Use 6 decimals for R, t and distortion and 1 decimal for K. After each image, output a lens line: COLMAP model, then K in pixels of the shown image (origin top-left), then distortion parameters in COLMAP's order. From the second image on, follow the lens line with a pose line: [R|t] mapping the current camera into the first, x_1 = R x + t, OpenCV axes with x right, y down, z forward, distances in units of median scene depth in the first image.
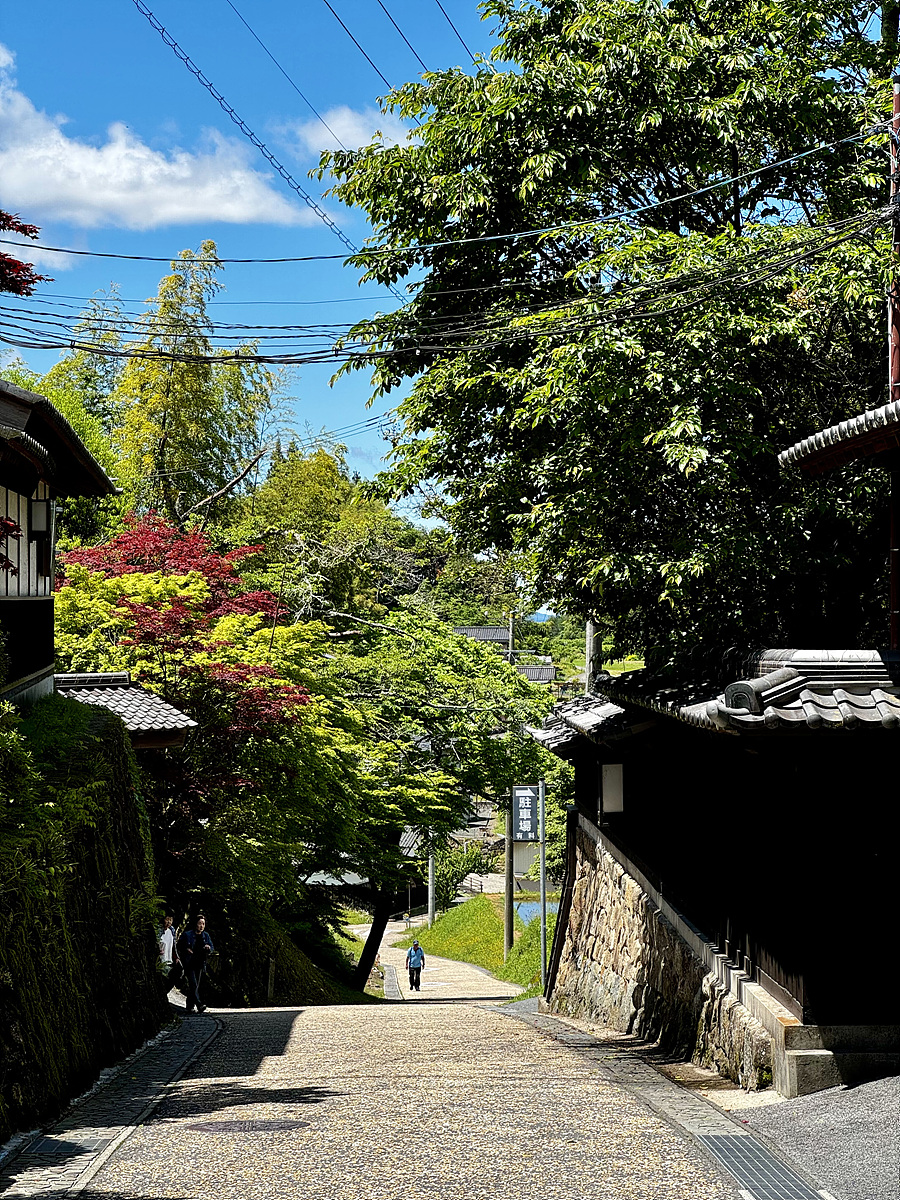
lens RADIAL K [[2694.4, 0, 450.0], [0, 2694.4, 600.0], [0, 0, 1]] dist [0.026350, 0.055025]
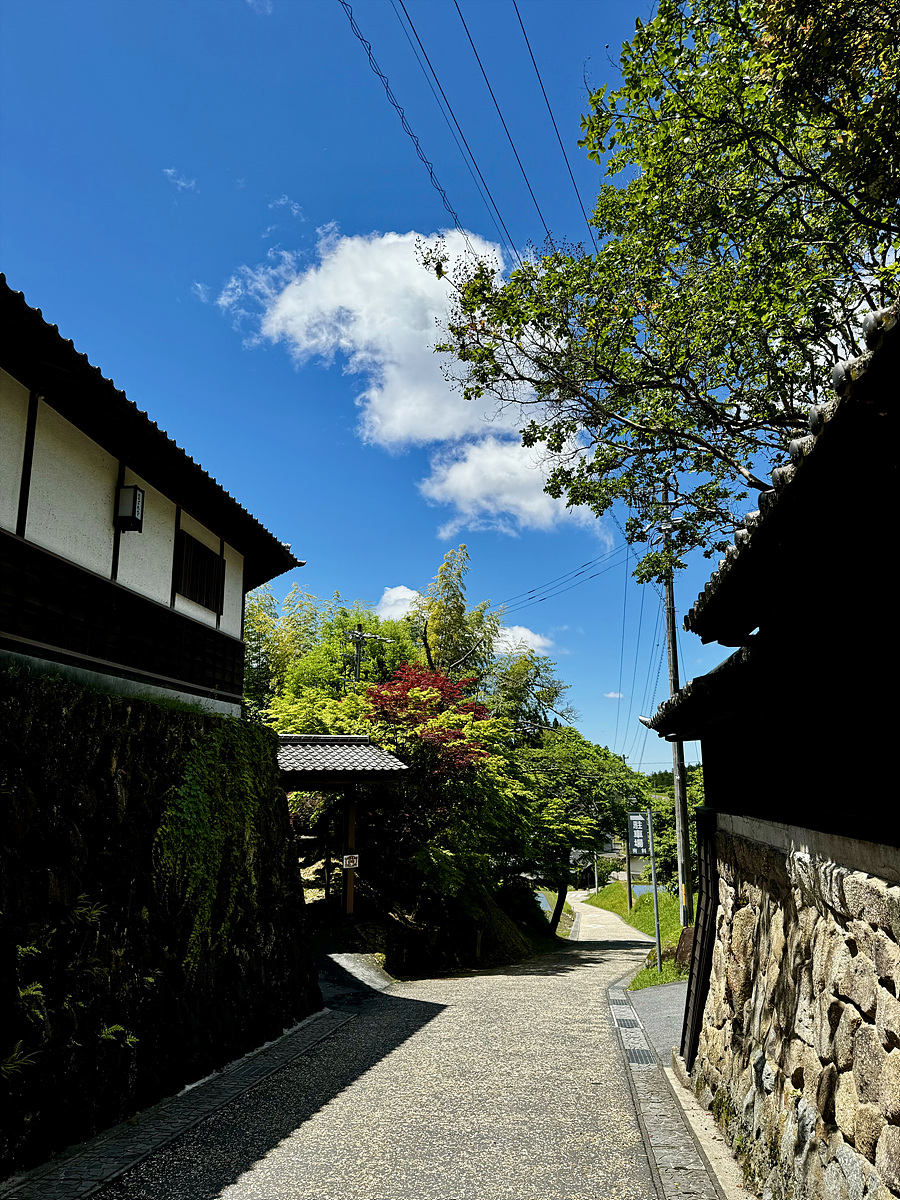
lens RADIAL K [[835.0, 0, 450.0], [0, 835.0, 600.0], [0, 0, 1]] dist [0.092260, 0.000165]
pose [[0.984353, -0.038525, -0.171944, 0.008589], [0.002501, 0.978763, -0.204982, 0.035829], [0.176190, 0.201344, 0.963544, 0.385284]]
